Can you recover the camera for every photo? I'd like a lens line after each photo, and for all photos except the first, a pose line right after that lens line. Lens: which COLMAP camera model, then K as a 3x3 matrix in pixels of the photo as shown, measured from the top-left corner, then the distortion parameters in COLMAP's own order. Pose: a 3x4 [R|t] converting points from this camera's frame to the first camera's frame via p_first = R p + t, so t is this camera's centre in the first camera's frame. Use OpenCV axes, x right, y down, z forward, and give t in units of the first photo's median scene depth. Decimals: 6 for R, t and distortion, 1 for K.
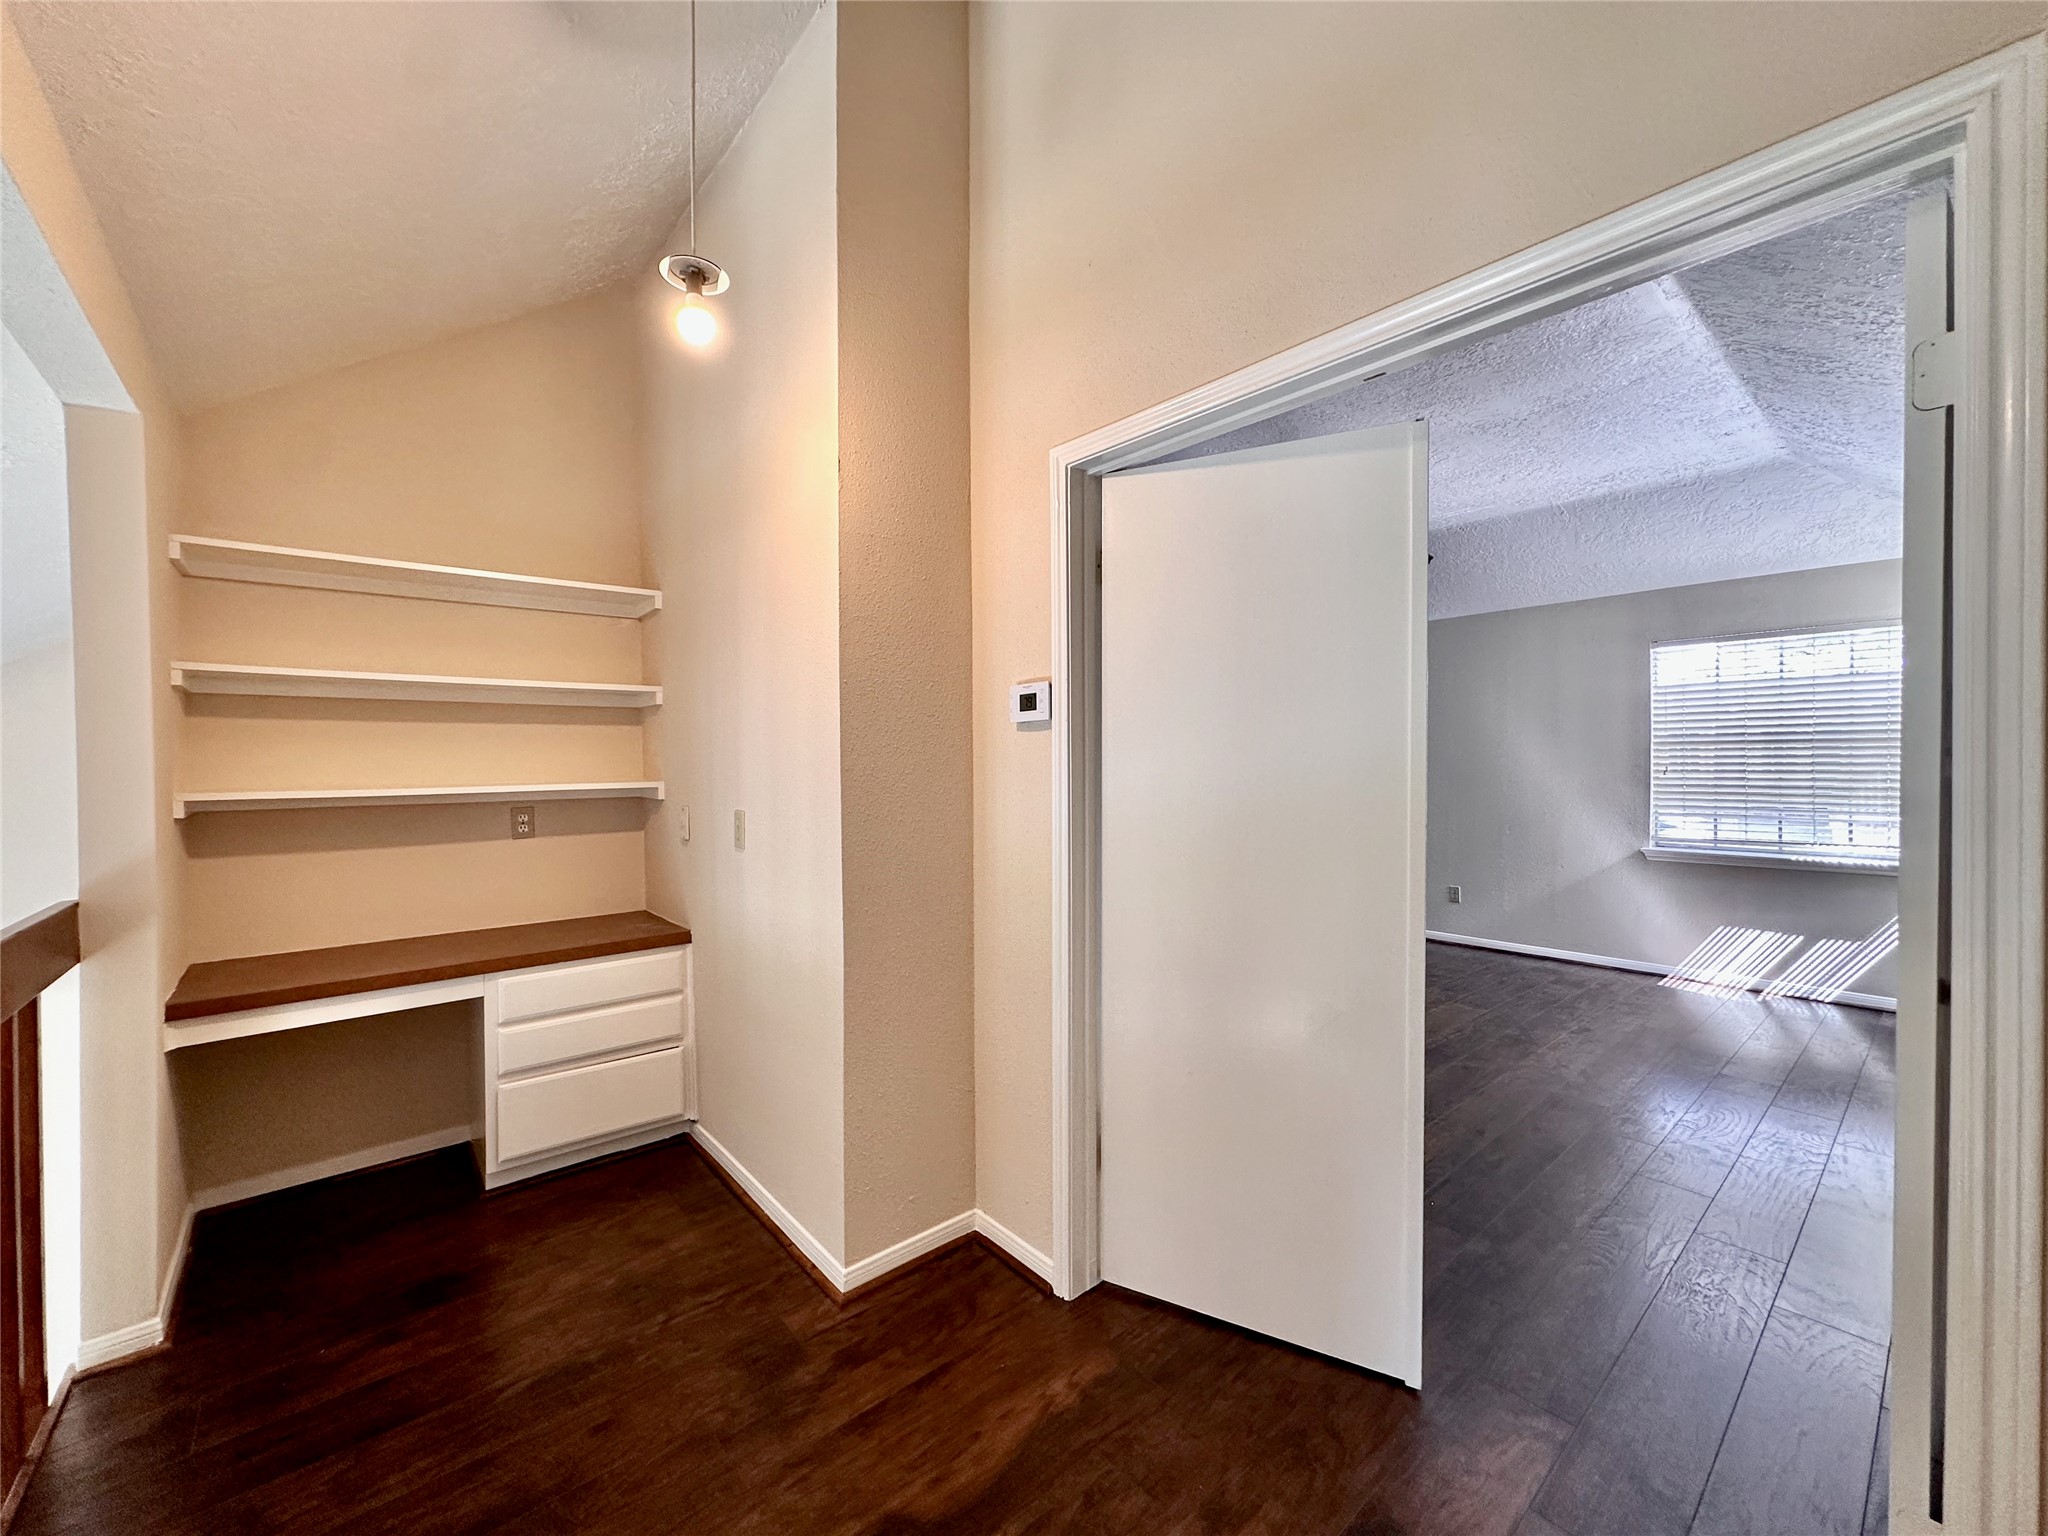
lens RADIAL K [[818.7, 0, 1021.4], [0, 818.7, 766.6], [0, 0, 1]] dist [-0.004529, 0.002905]
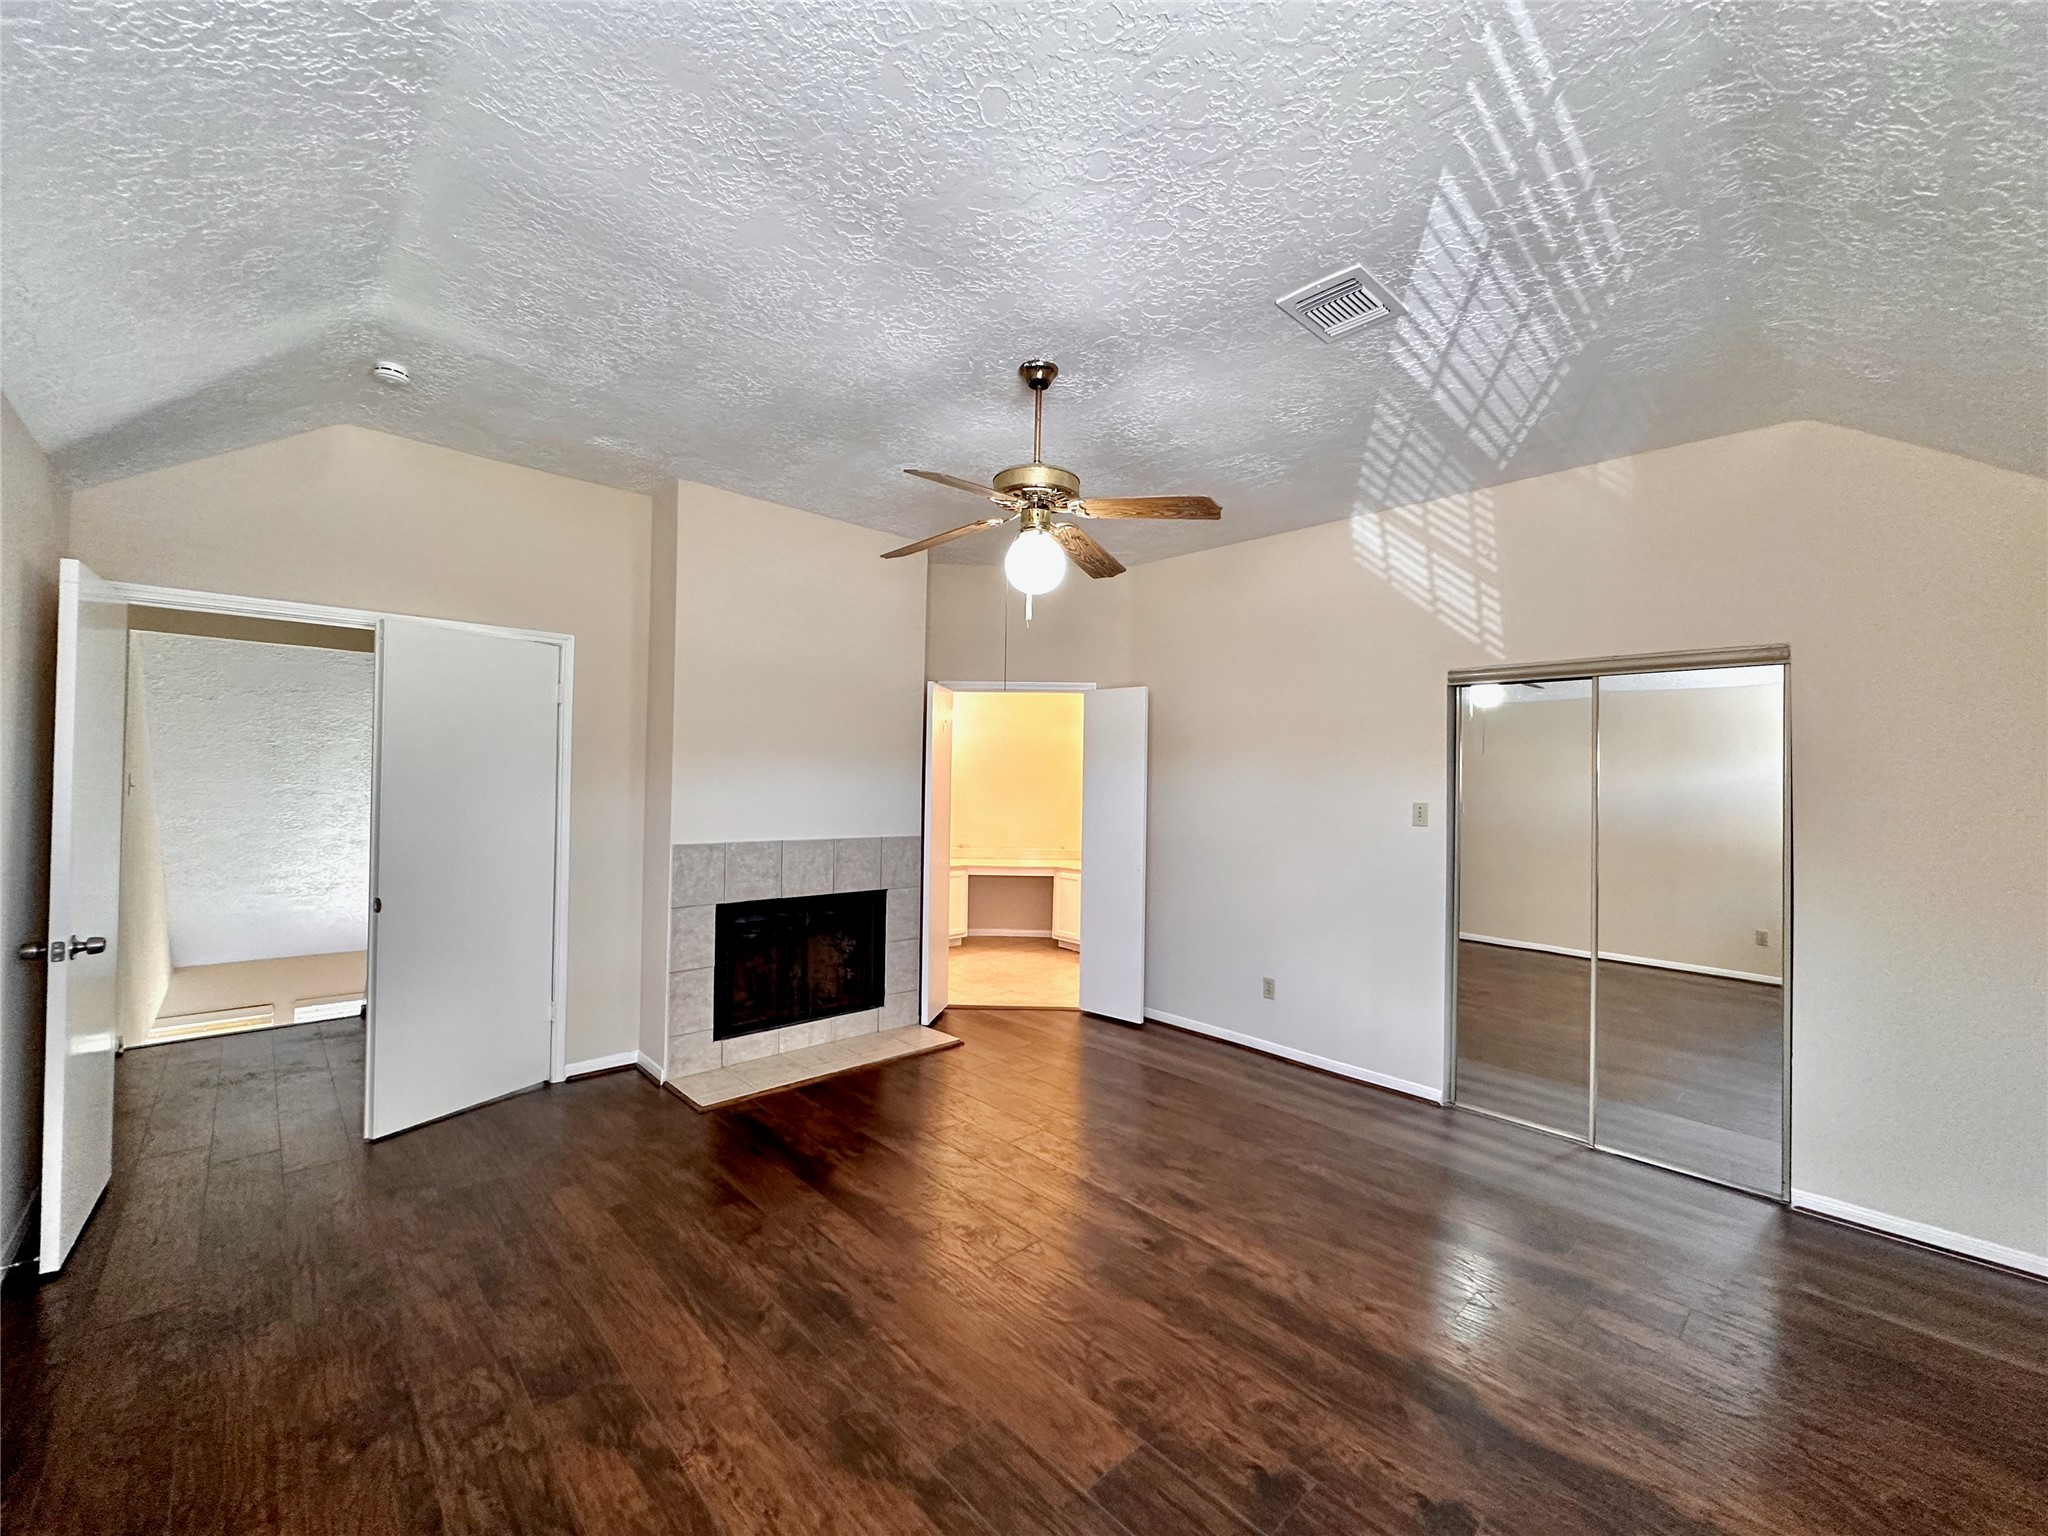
lens RADIAL K [[818.7, 0, 1021.4], [0, 818.7, 766.6], [0, 0, 1]] dist [-0.004529, 0.002905]
pose [[0.065203, 0.002313, -0.997869, 0.835949], [-0.025136, 0.999684, 0.000675, -0.036823], [0.997555, 0.025039, 0.065241, 0.819579]]
